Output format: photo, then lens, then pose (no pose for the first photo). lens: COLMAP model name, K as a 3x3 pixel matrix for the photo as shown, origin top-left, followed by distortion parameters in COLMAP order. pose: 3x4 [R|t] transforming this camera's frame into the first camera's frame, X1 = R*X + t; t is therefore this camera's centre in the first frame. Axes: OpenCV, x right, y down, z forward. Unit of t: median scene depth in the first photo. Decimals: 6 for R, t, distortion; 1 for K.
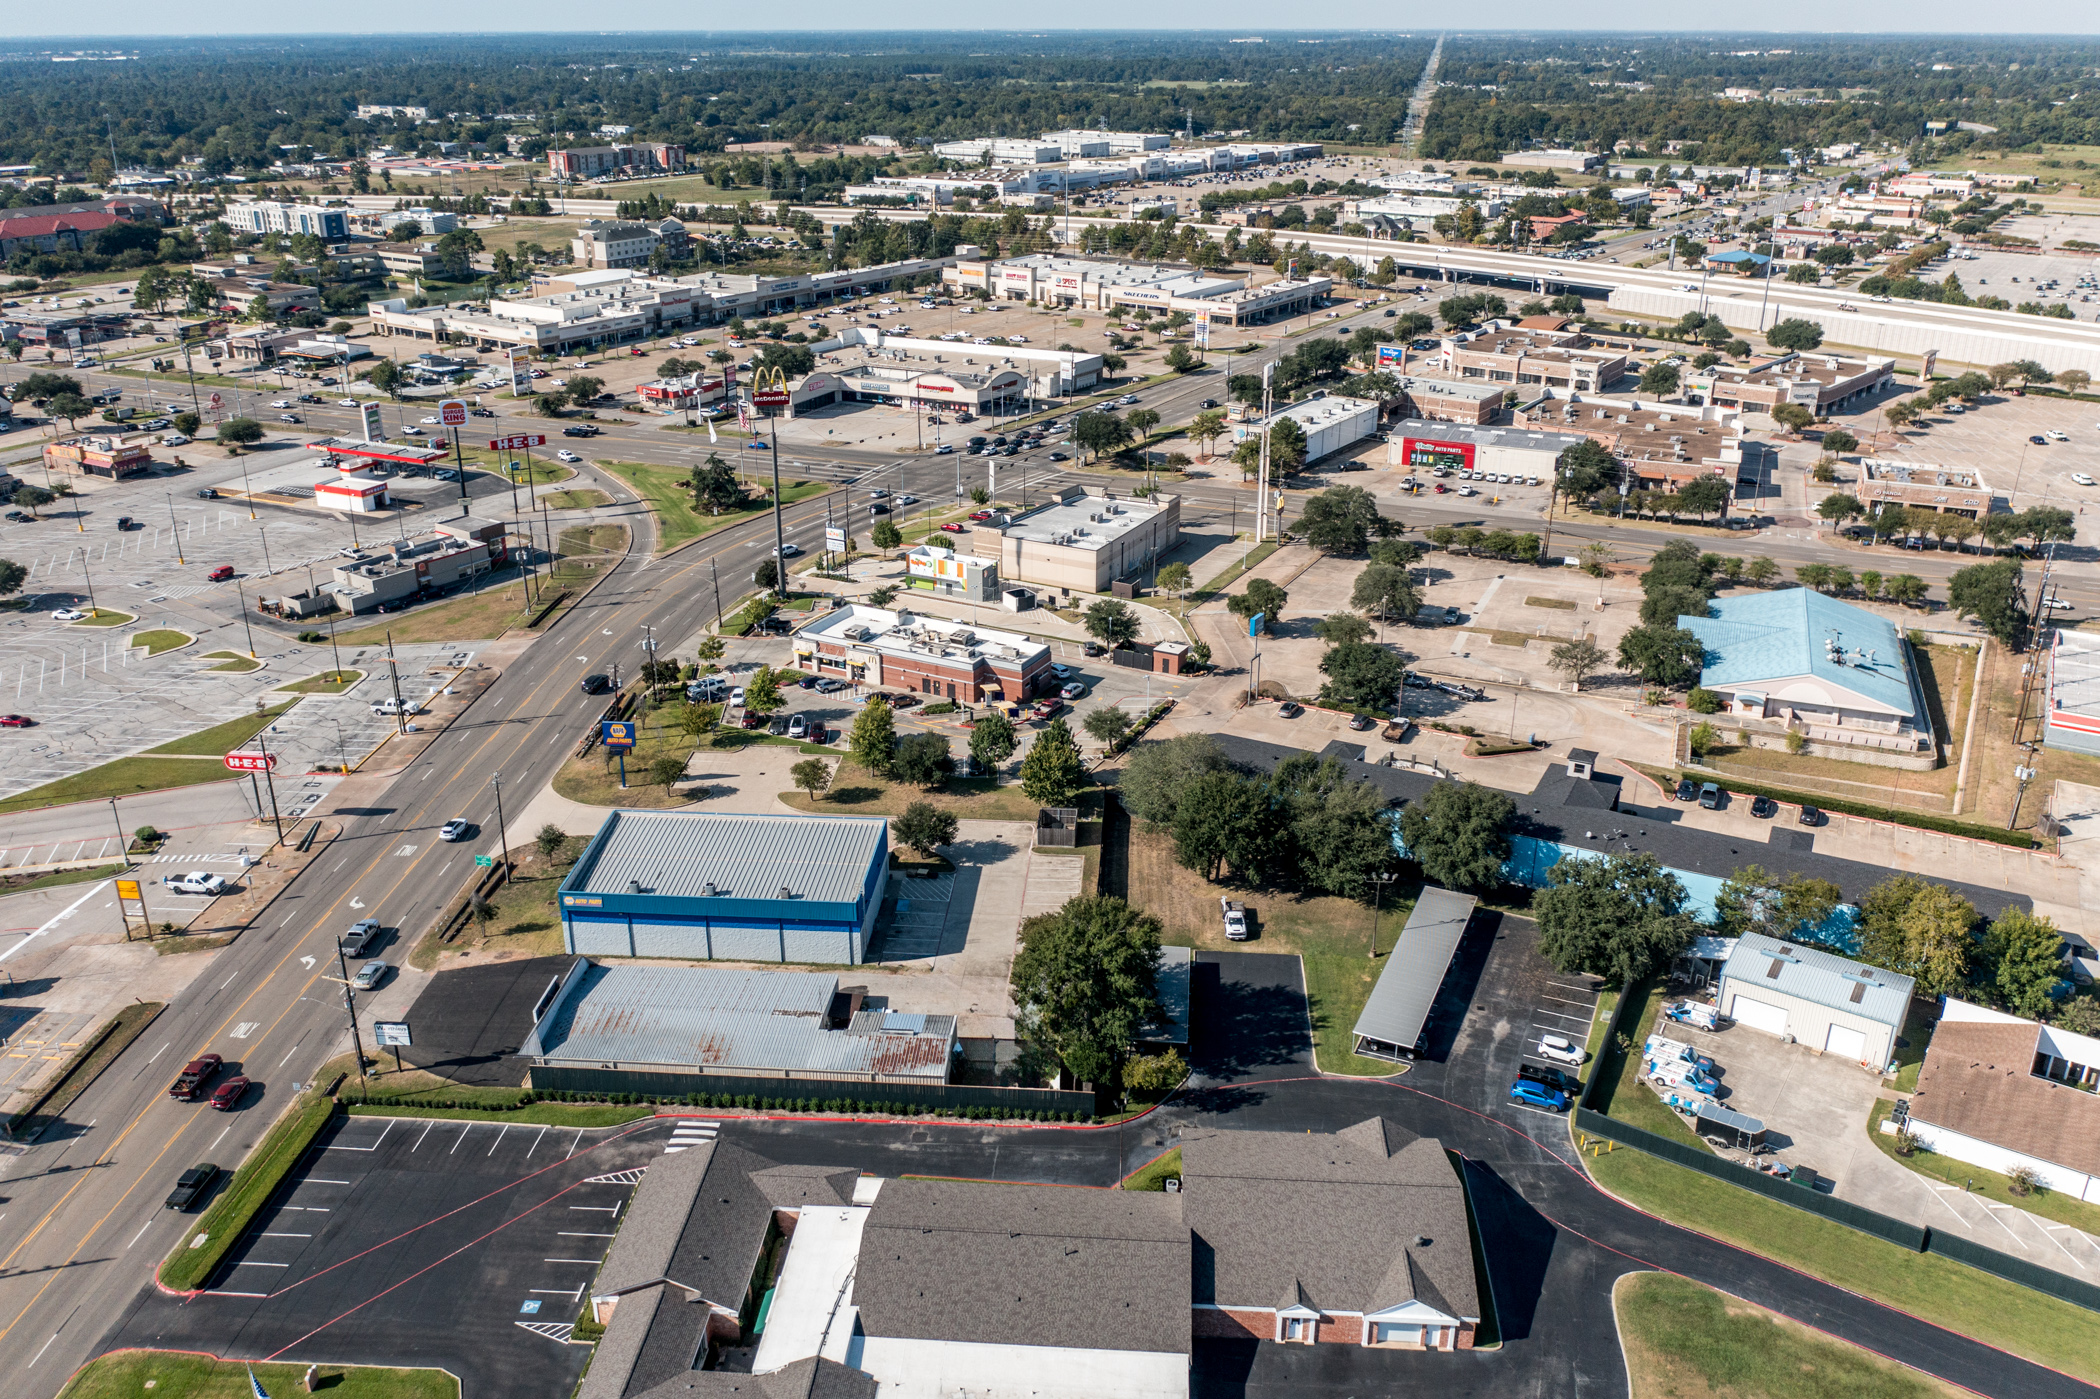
lens RADIAL K [[1654.8, 0, 1038.7], [0, 1654.8, 692.7], [0, 0, 1]] dist [-0.016034, -0.001254]
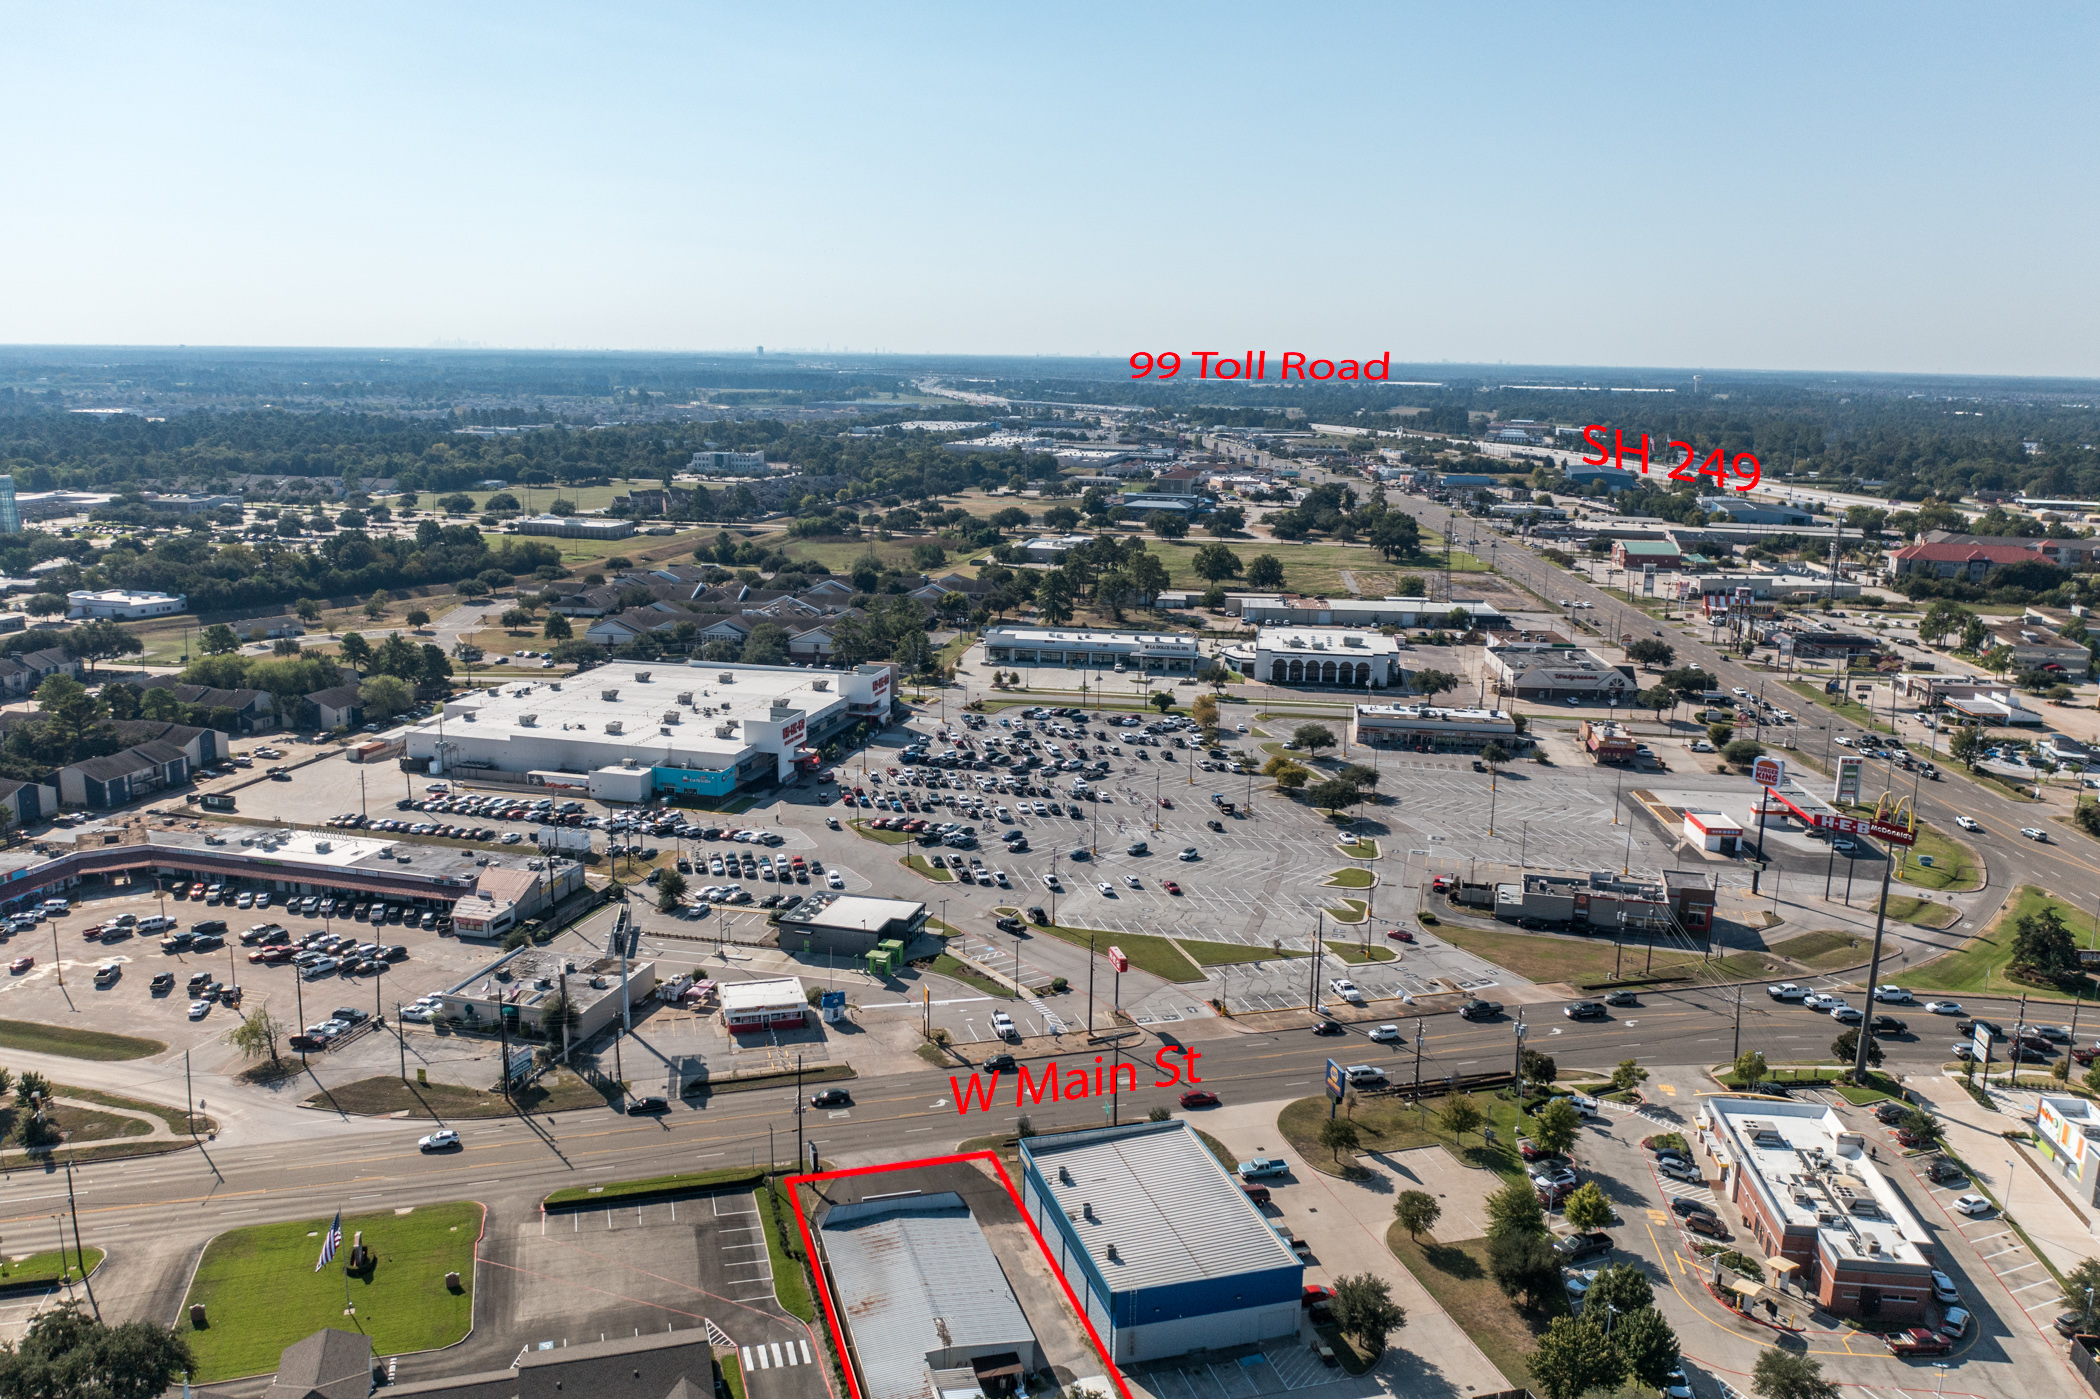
lens RADIAL K [[1654.8, 0, 1038.7], [0, 1654.8, 692.7], [0, 0, 1]] dist [-0.016034, -0.001254]
pose [[0.353658, 0.199027, -0.913955, 0.551042], [-0.369260, 0.927446, 0.059078, -0.187081], [0.859403, 0.316594, 0.401491, 0.431837]]
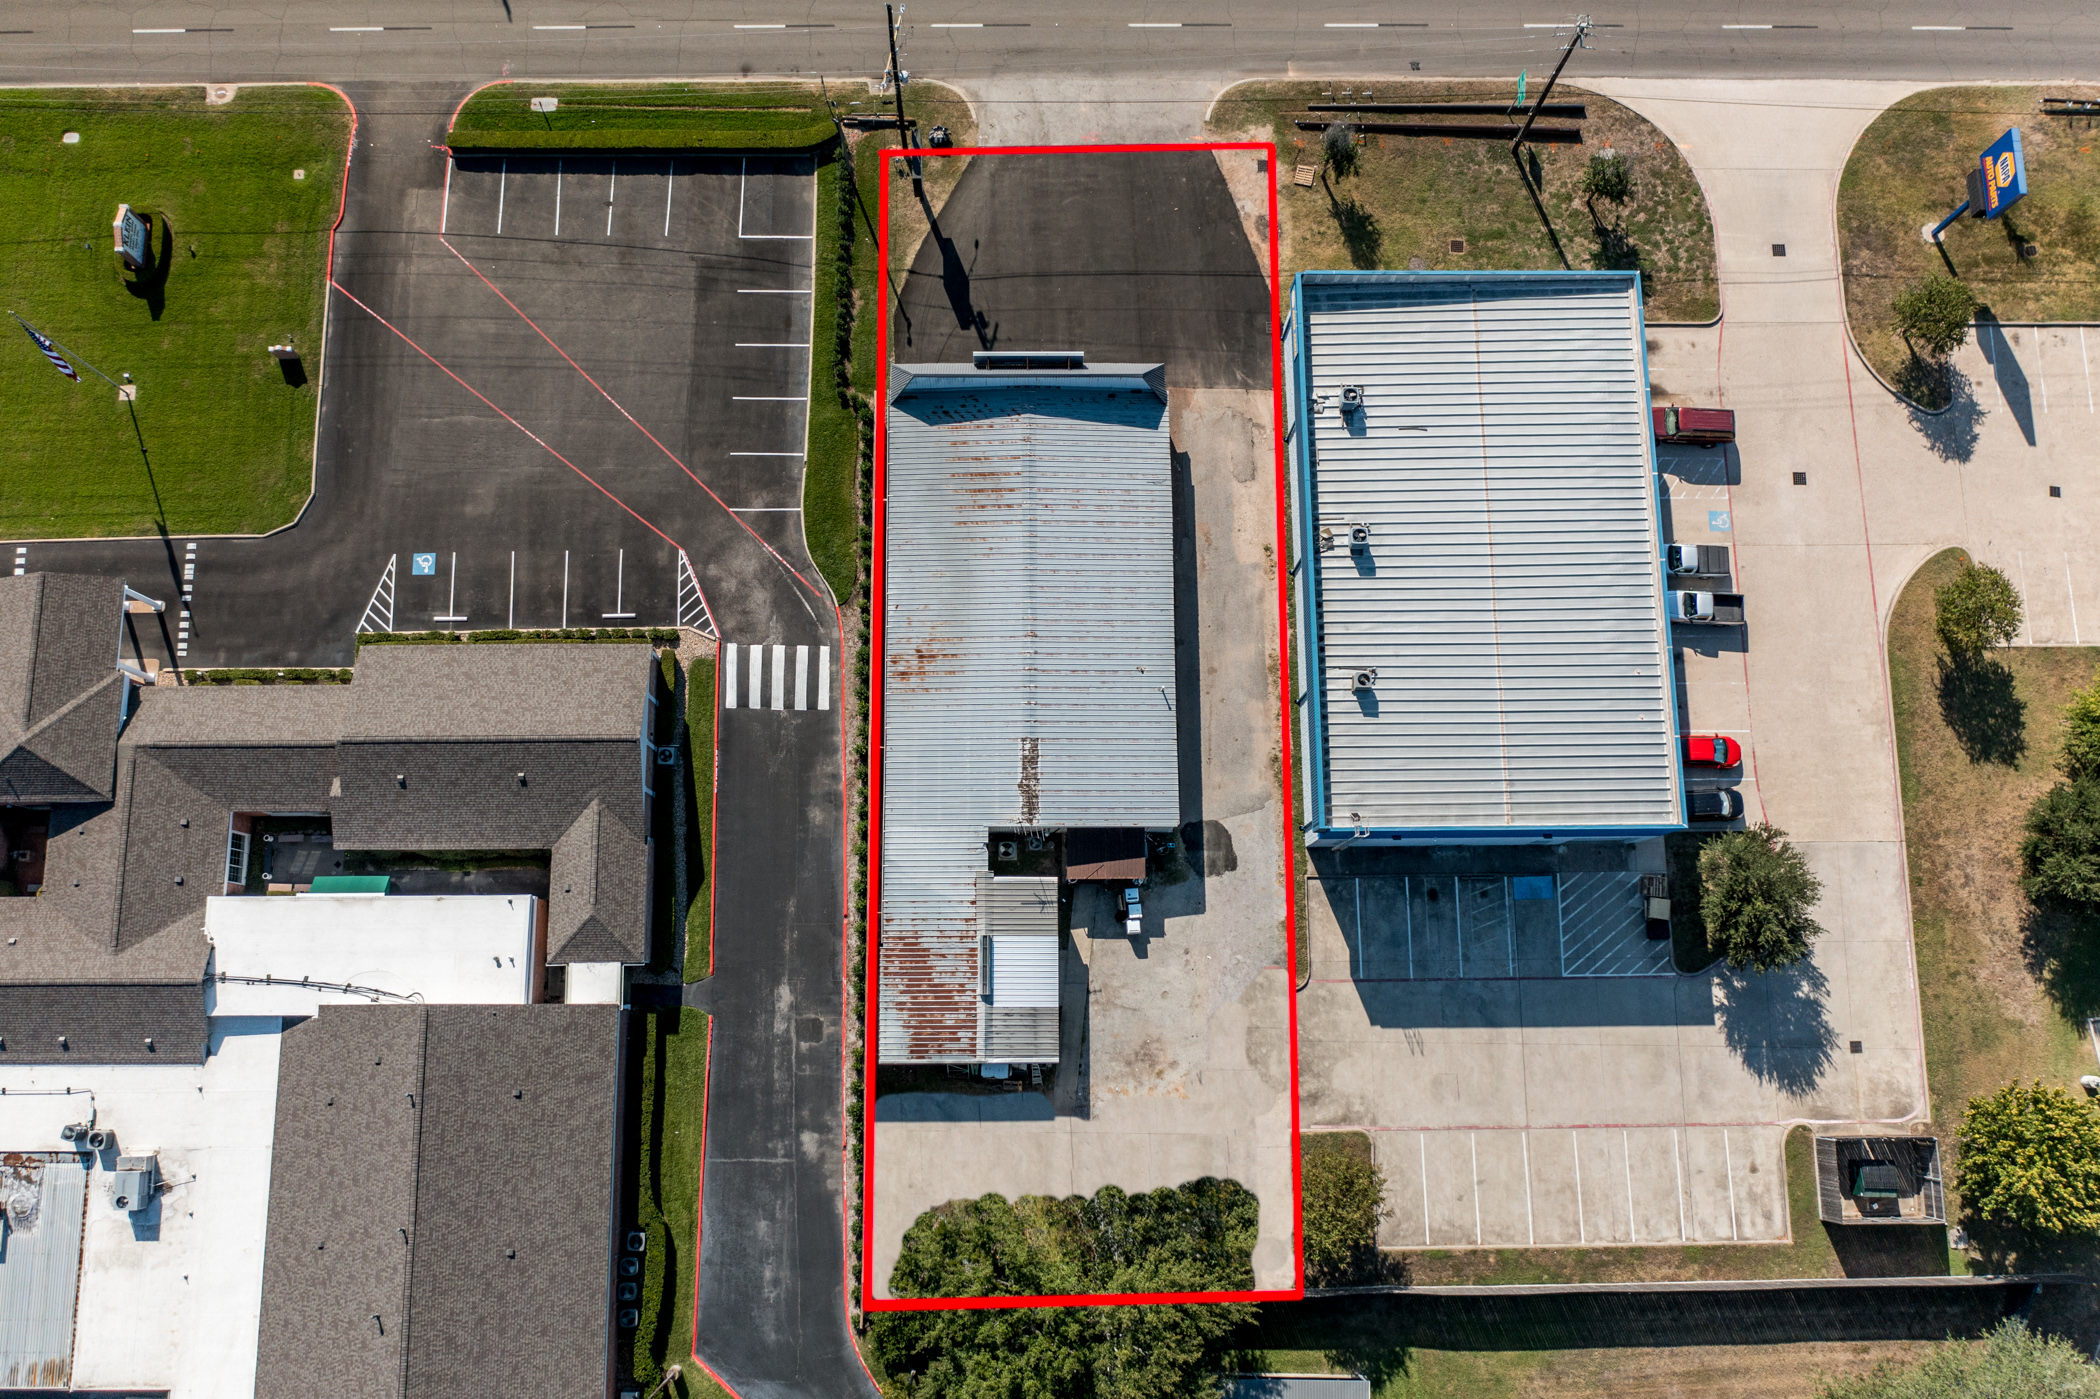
lens RADIAL K [[1638.7, 0, 979.8], [0, 1638.7, 696.9], [0, 0, 1]] dist [-0.012706, -0.004187]
pose [[0.079777, 0.978433, -0.190537, -0.053433], [-0.385794, 0.206556, 0.899165, -0.256743], [0.919129, 0.001775, 0.393952, 0.607147]]
